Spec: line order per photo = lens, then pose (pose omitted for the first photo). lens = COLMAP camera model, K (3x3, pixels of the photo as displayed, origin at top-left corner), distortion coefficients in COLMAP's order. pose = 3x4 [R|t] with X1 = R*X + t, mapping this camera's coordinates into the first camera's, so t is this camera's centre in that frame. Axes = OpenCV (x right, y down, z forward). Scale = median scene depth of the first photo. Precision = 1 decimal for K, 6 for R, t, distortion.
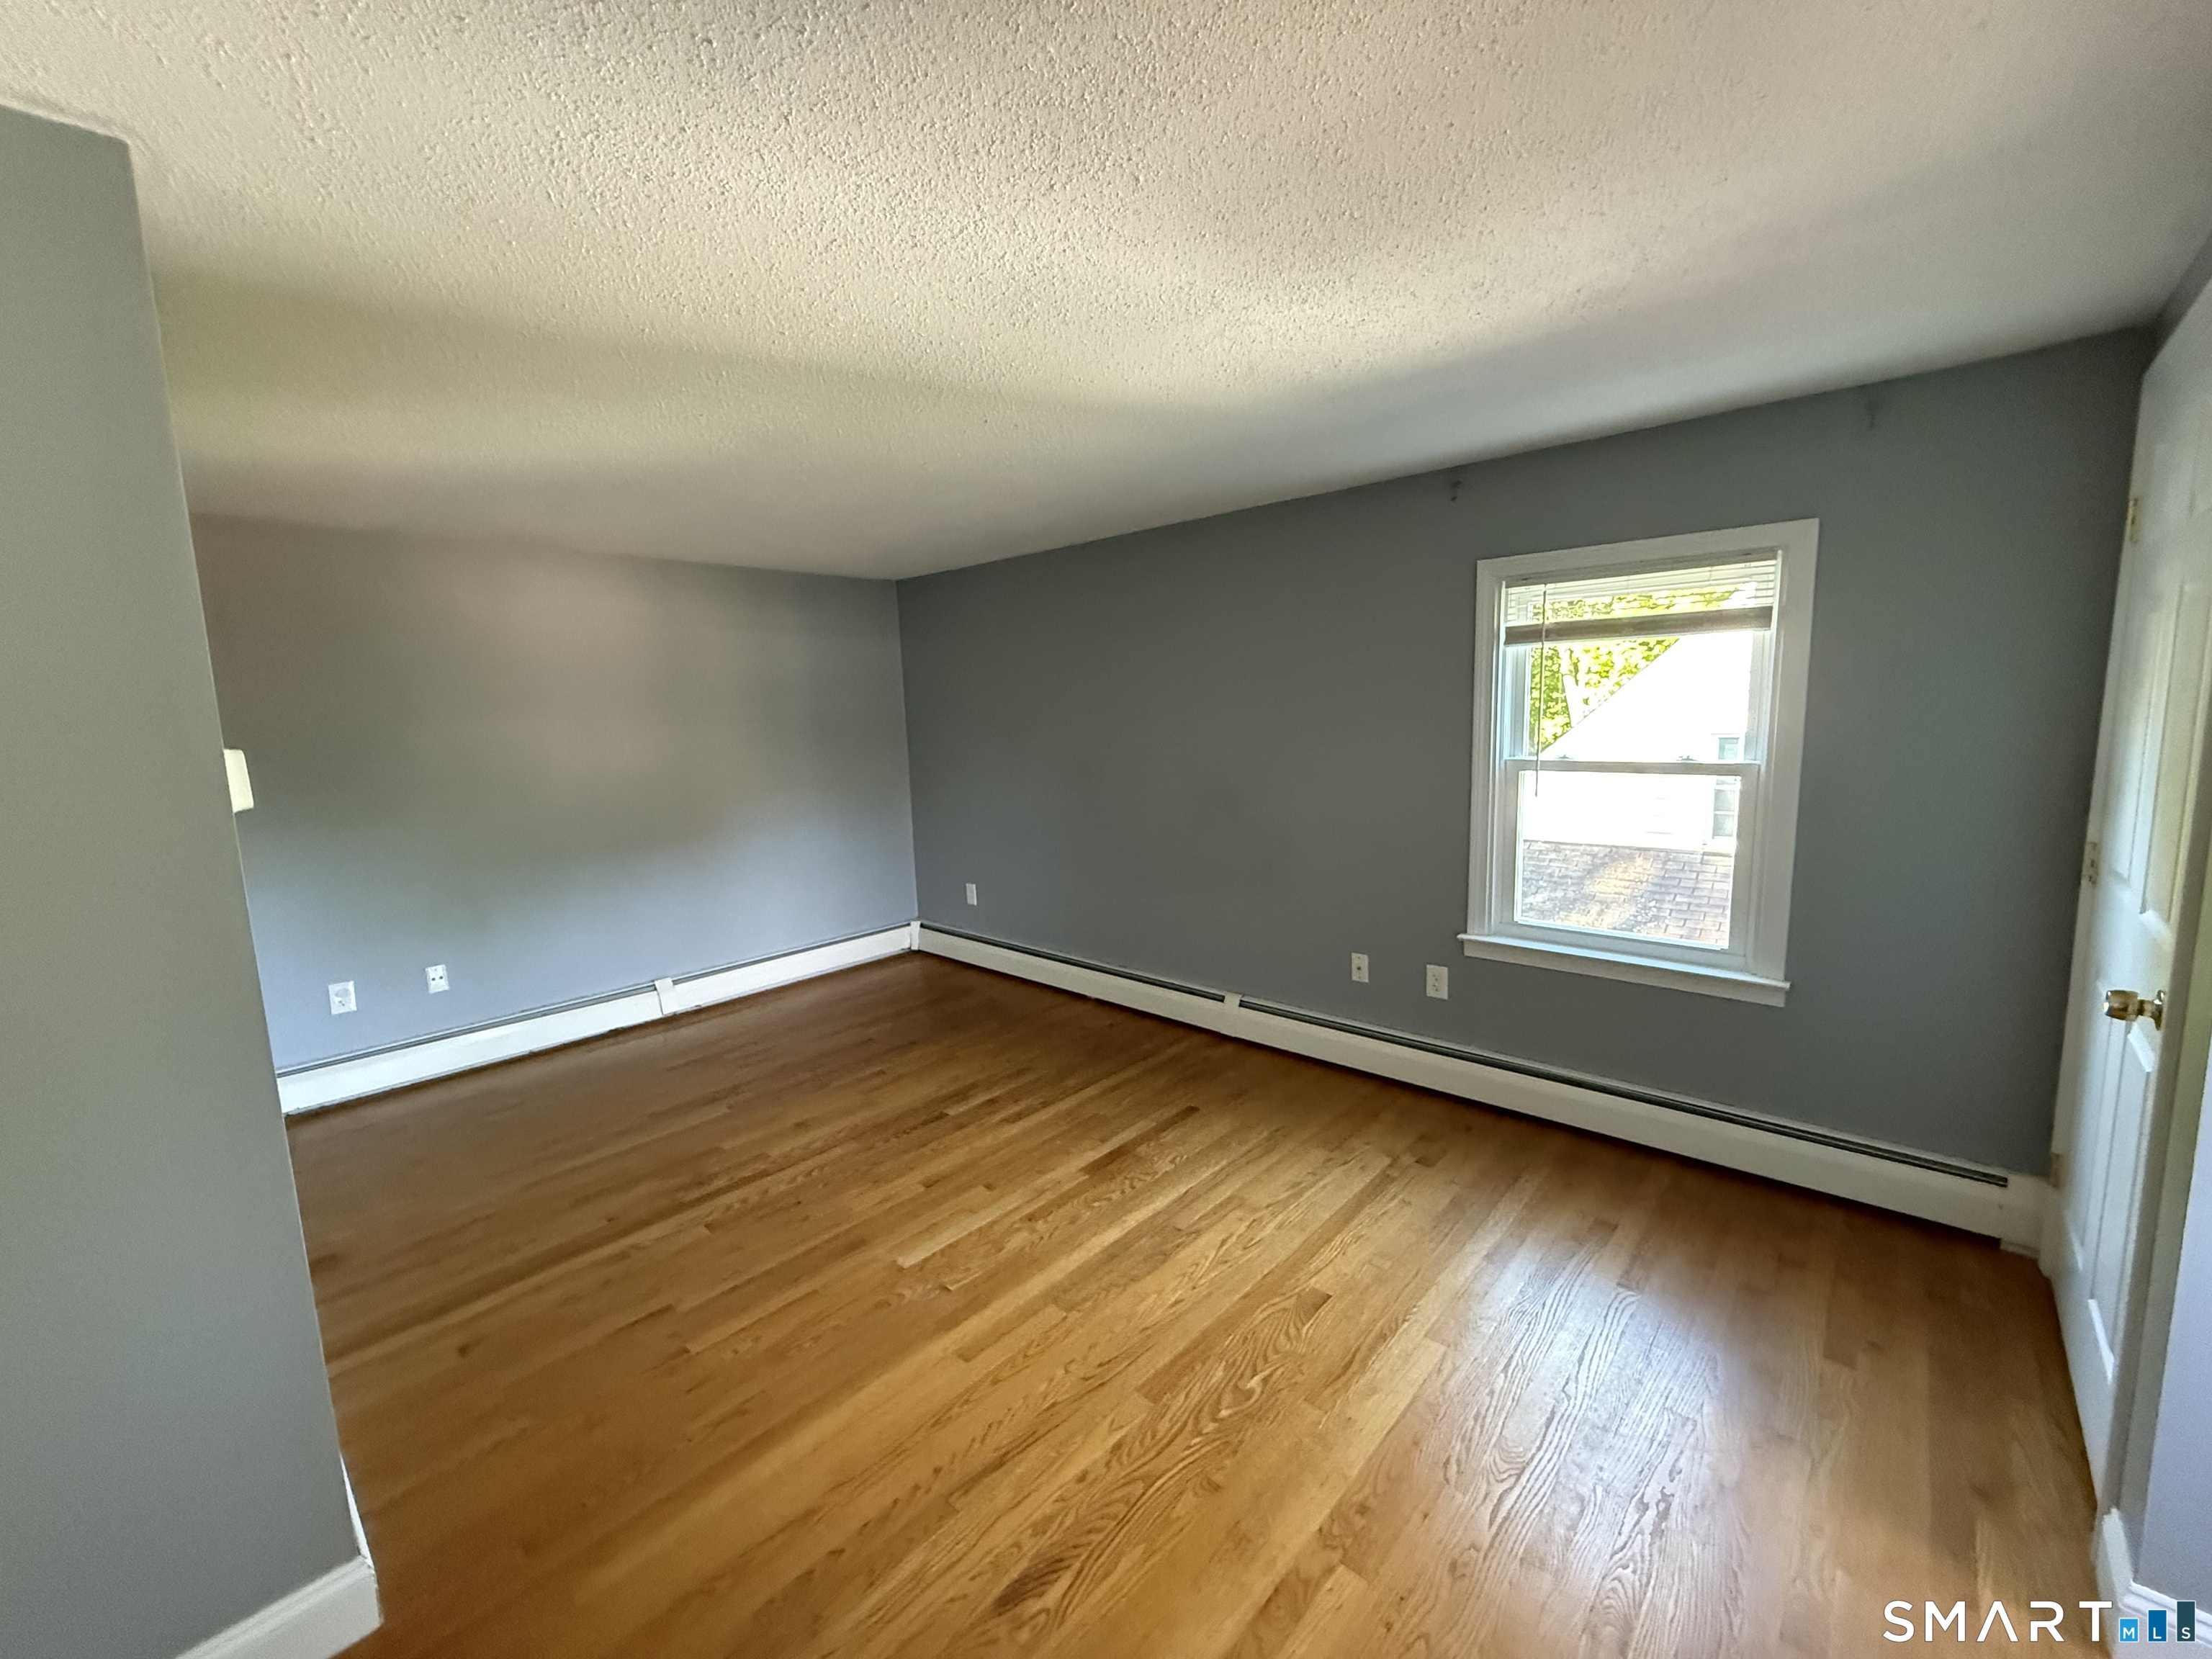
lens RADIAL K [[876.7, 0, 1095.6], [0, 876.7, 826.9], [0, 0, 1]] dist [-0.002402, 0.000232]
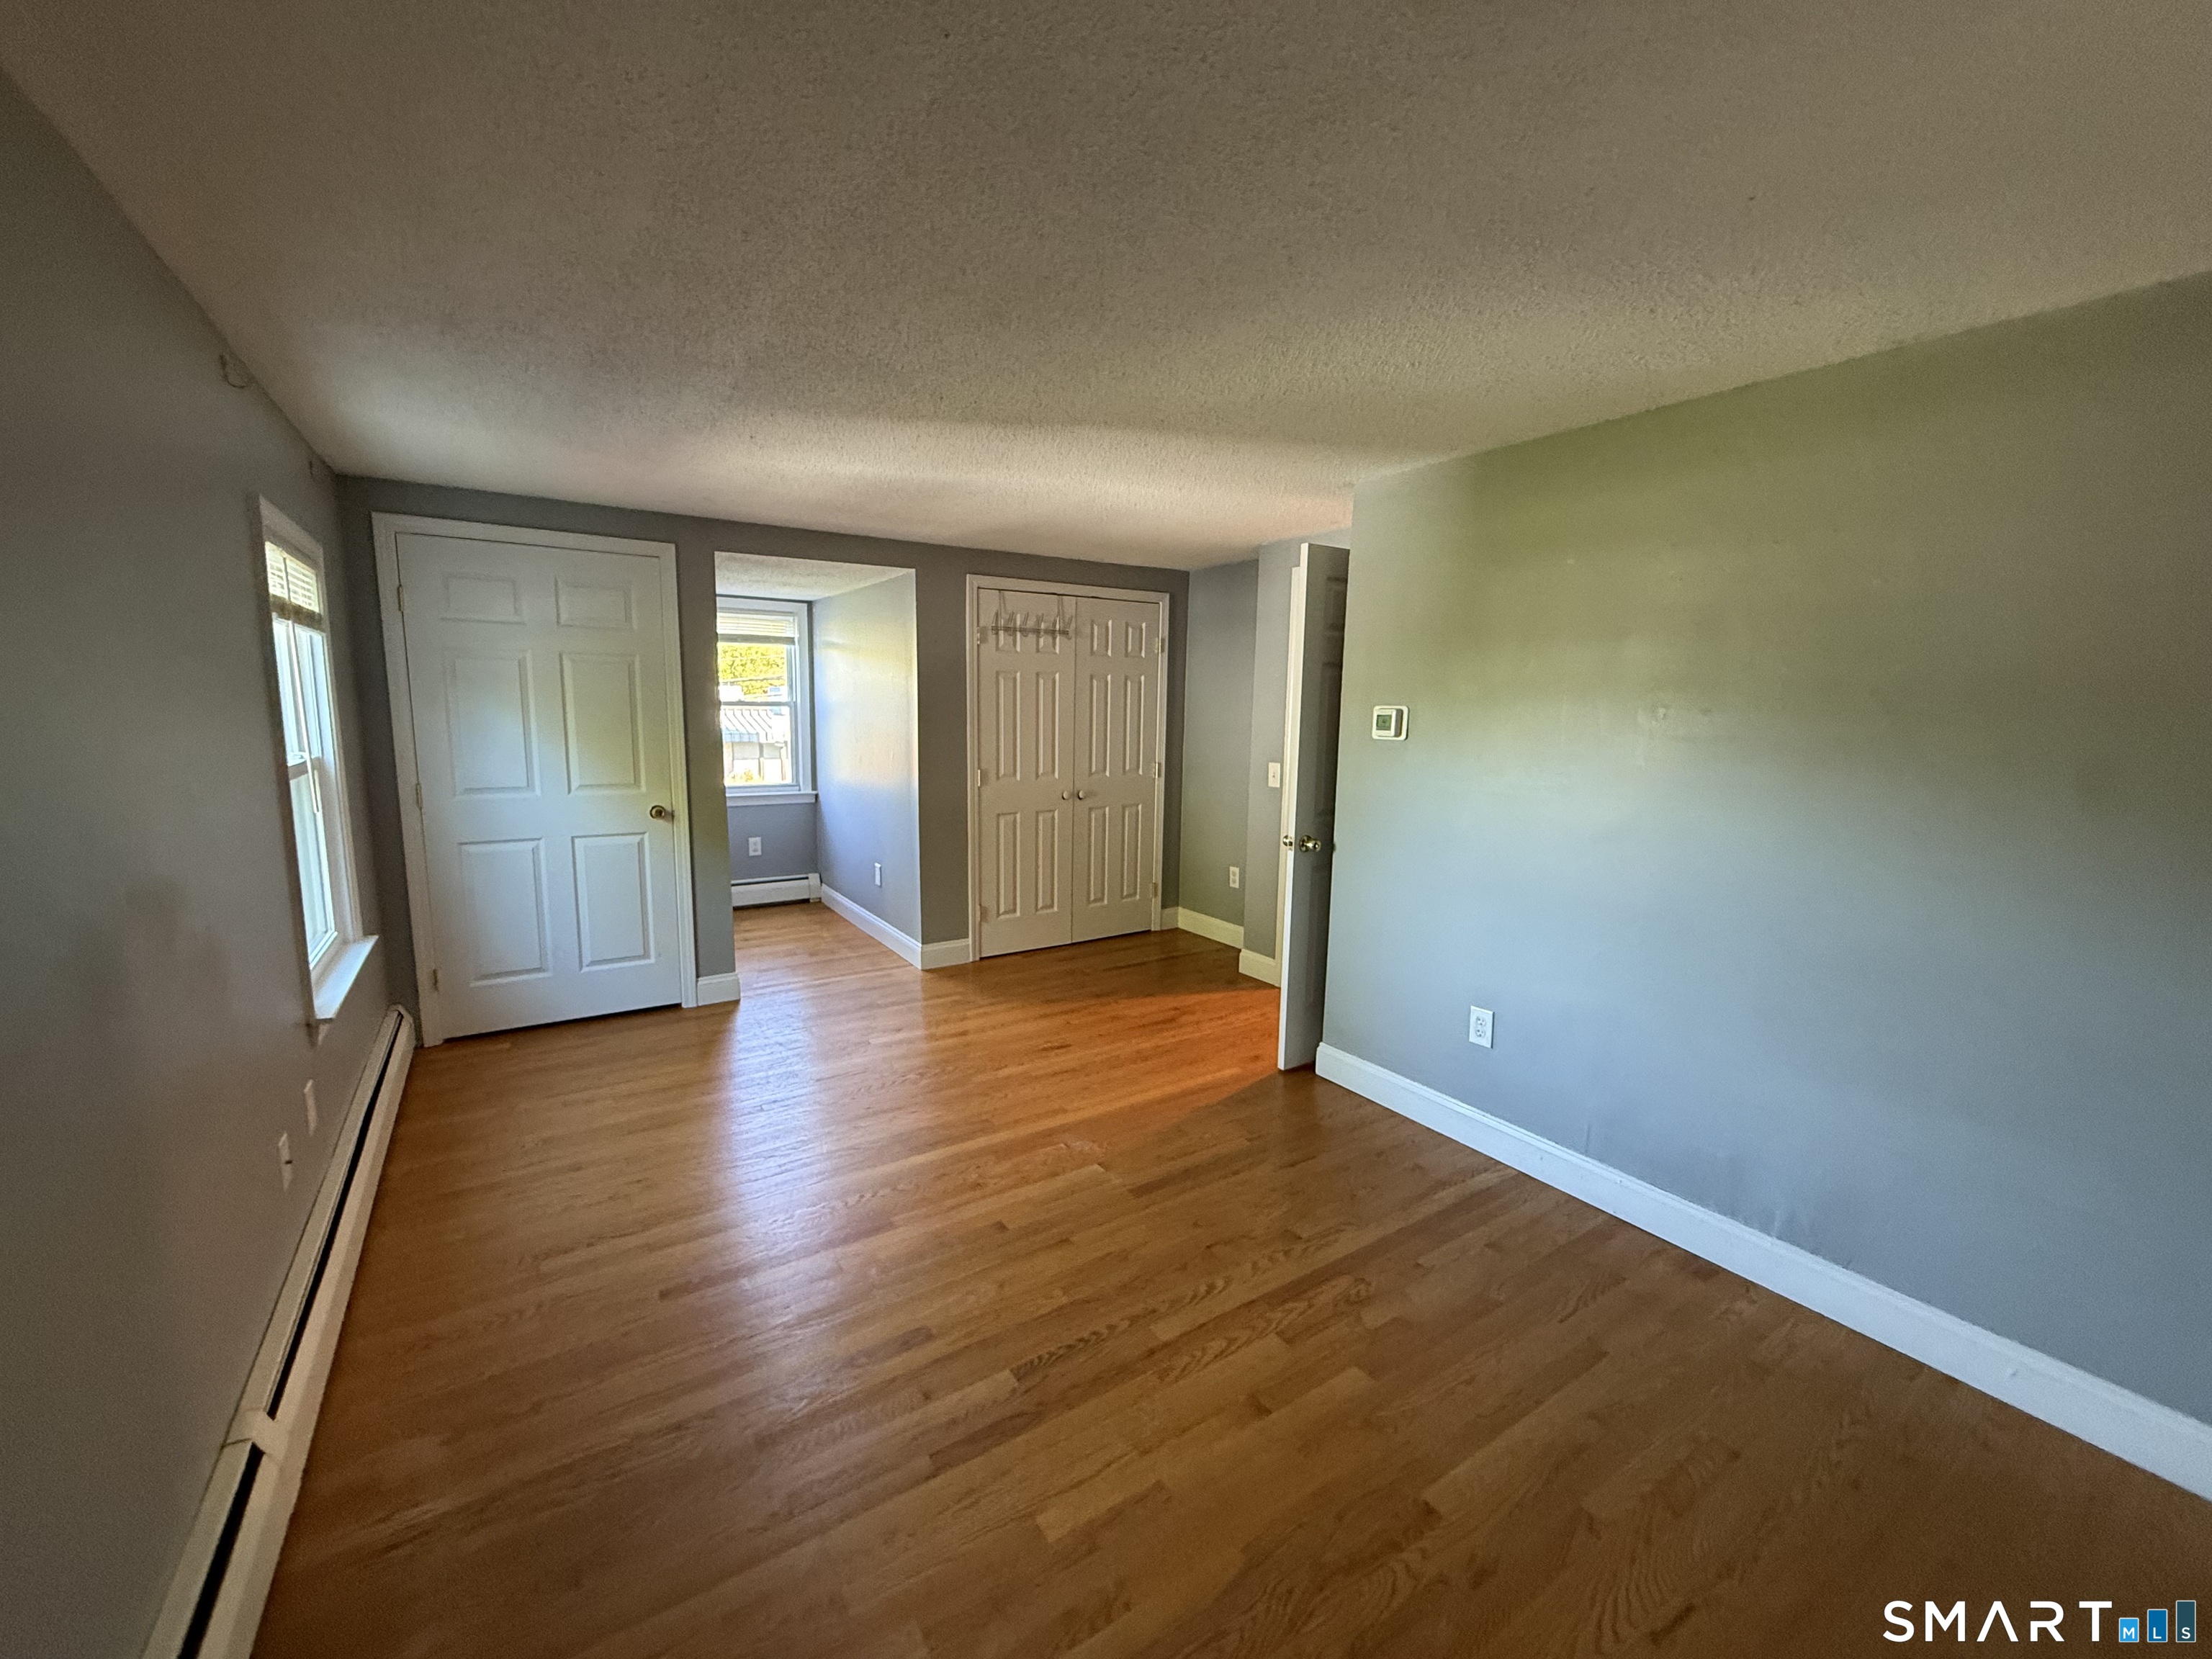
lens RADIAL K [[876.7, 0, 1105.4], [0, 876.7, 830.3], [0, 0, 1]] dist [-0.002402, 0.000232]
pose [[-0.972228, -0.021096, 0.233085, -0.416171], [0.043328, 0.962489, 0.267837, -0.210157], [-0.229992, 0.270498, -0.934845, 1.665533]]
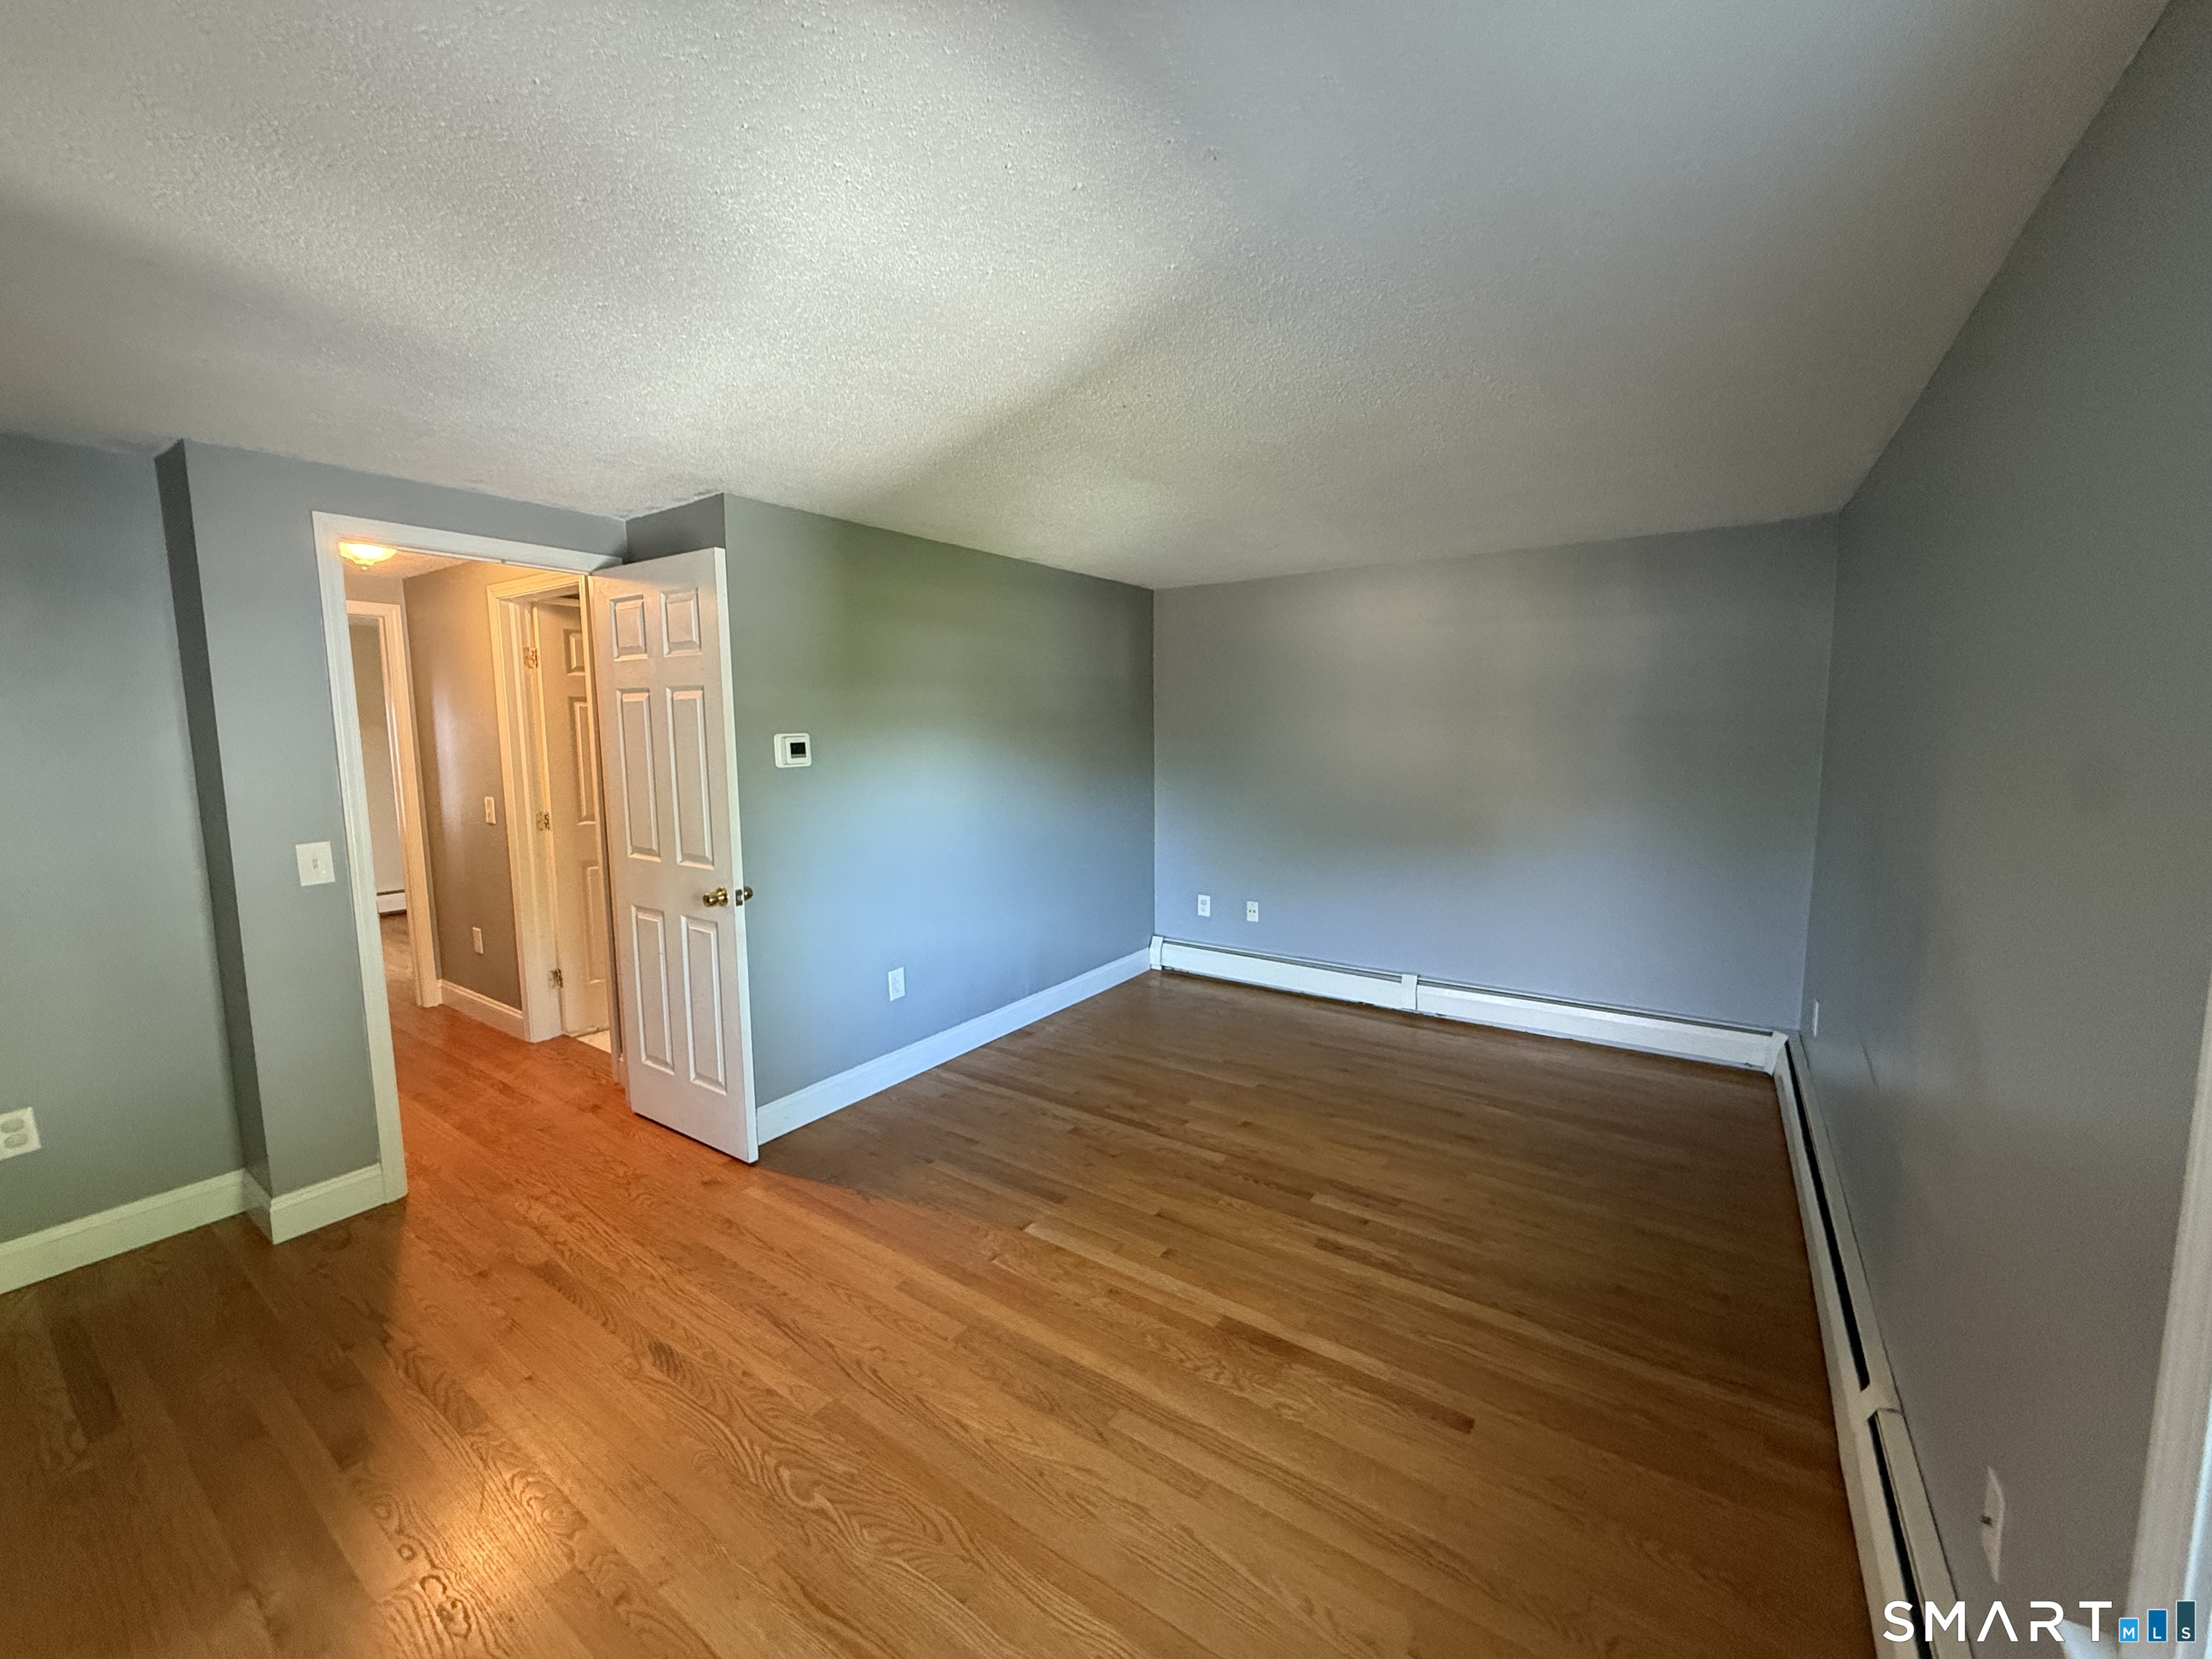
lens RADIAL K [[876.7, 0, 1097.6], [0, 876.7, 829.4], [0, 0, 1]] dist [-0.002402, 0.000232]
pose [[0.140453, 0.145575, -0.979327, 0.670808], [-0.126455, 0.983668, 0.128085, -0.120966], [0.981979, 0.105851, 0.156568, 0.725716]]
